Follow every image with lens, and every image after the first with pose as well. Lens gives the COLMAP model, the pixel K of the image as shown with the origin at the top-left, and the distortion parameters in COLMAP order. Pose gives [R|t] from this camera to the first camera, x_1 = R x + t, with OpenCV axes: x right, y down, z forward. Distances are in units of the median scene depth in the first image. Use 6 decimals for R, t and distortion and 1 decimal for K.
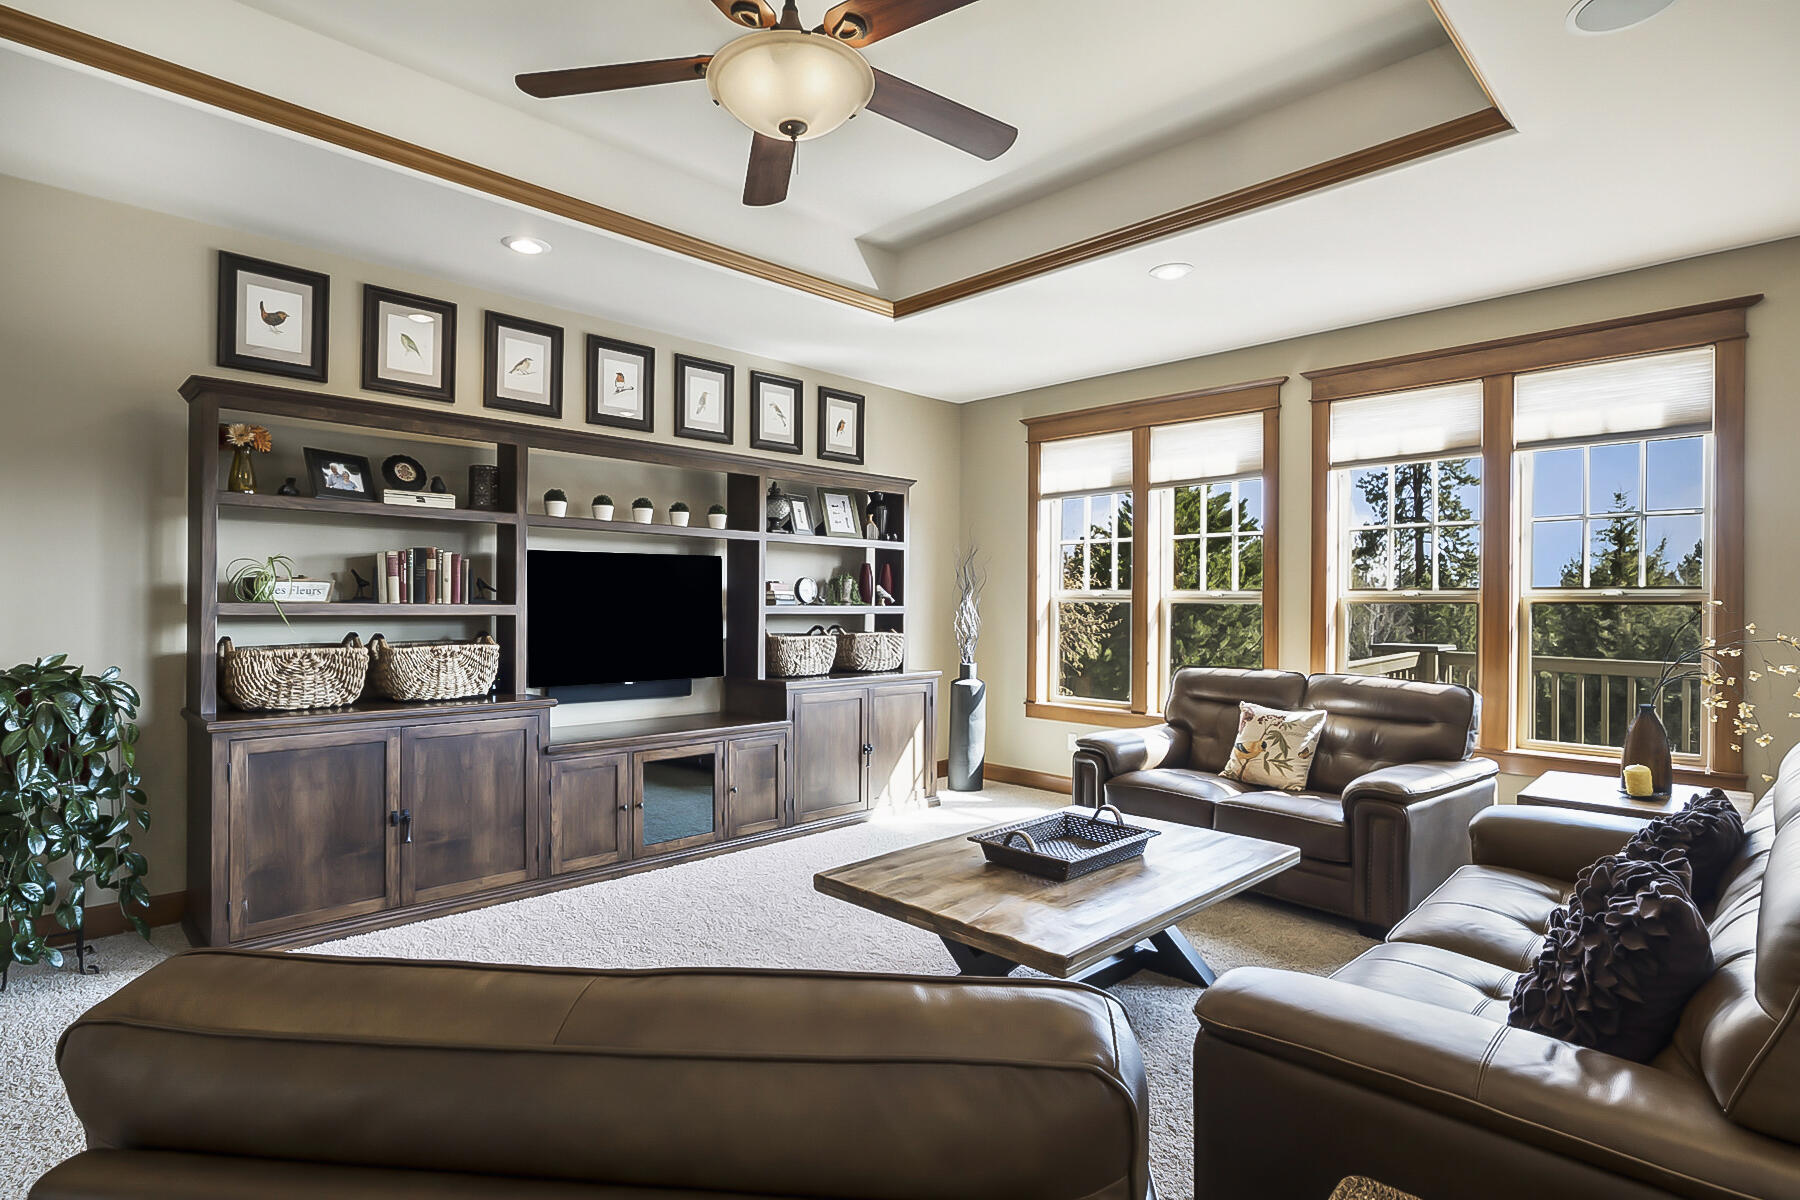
lens RADIAL K [[911.0, 0, 895.8], [0, 911.0, 606.9], [0, 0, 1]] dist [-0.007223, 0.000236]
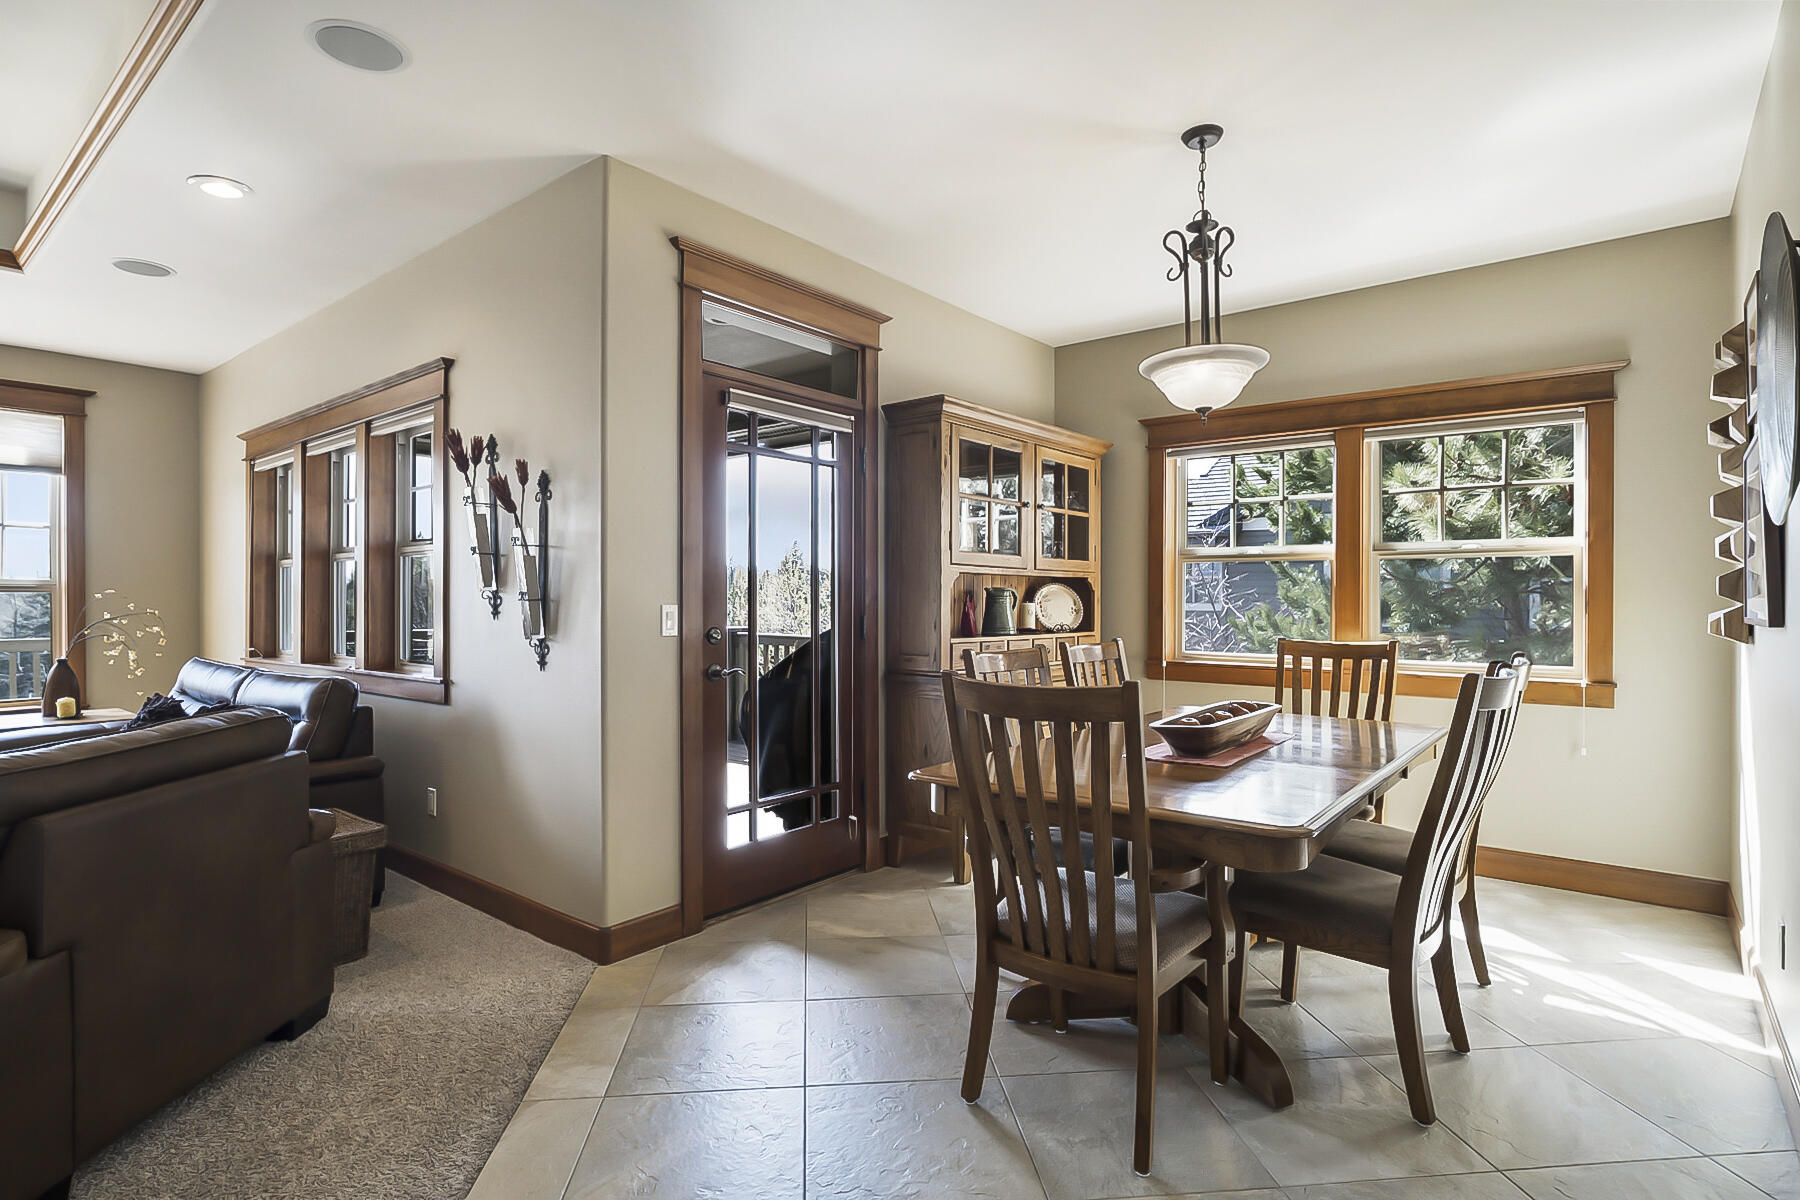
lens RADIAL K [[911.0, 0, 899.4], [0, 911.0, 592.8], [0, 0, 1]] dist [-0.007223, 0.000236]
pose [[-0.110533, 0.000716, 0.993872, -0.532917], [0.003109, 0.999995, -0.000374, 0.001924], [-0.993868, 0.003049, -0.110534, -0.140226]]
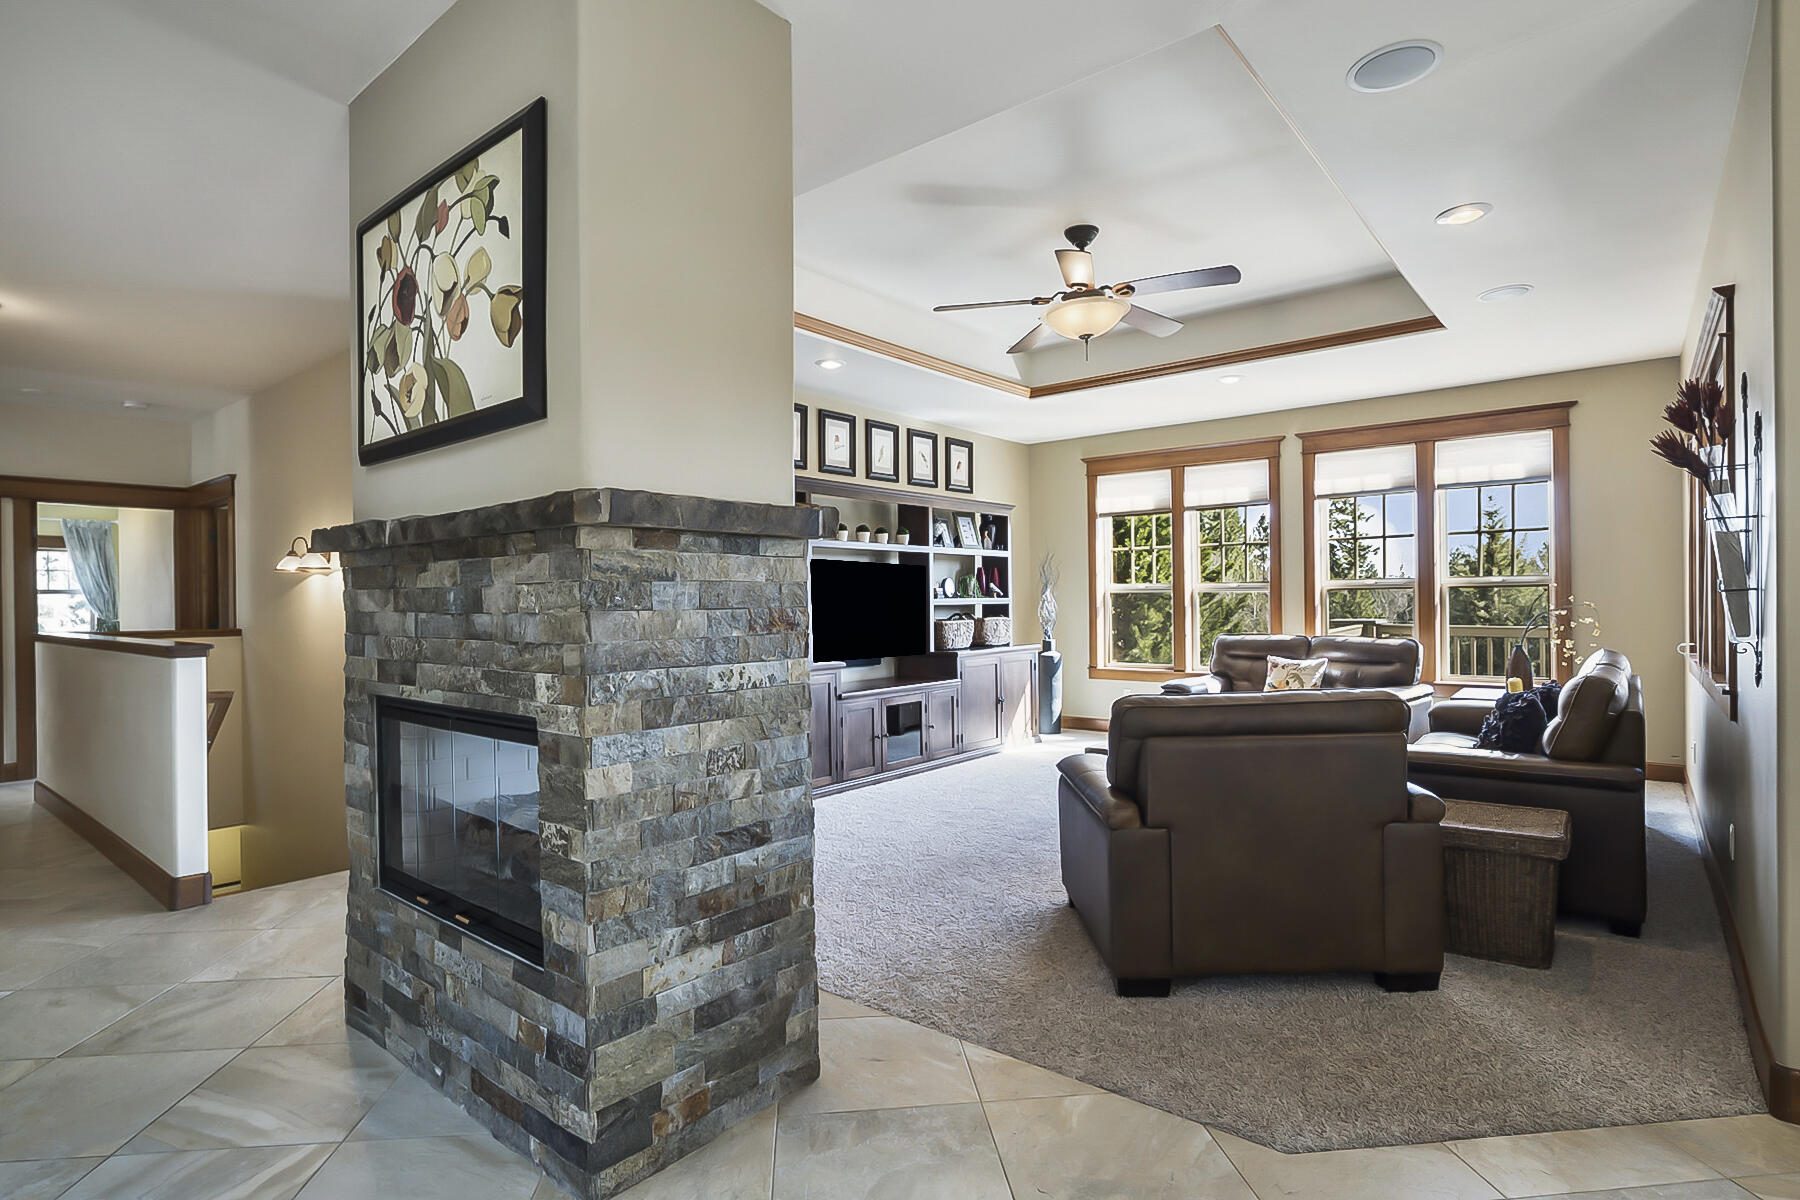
lens RADIAL K [[911.0, 0, 903.1], [0, 911.0, 600.9], [0, 0, 1]] dist [-0.007223, 0.000236]
pose [[0.994730, -0.019494, 0.100661, -0.337271], [0.019822, 0.999801, -0.002251, 0.003921], [-0.100597, 0.004235, 0.994918, -0.398771]]
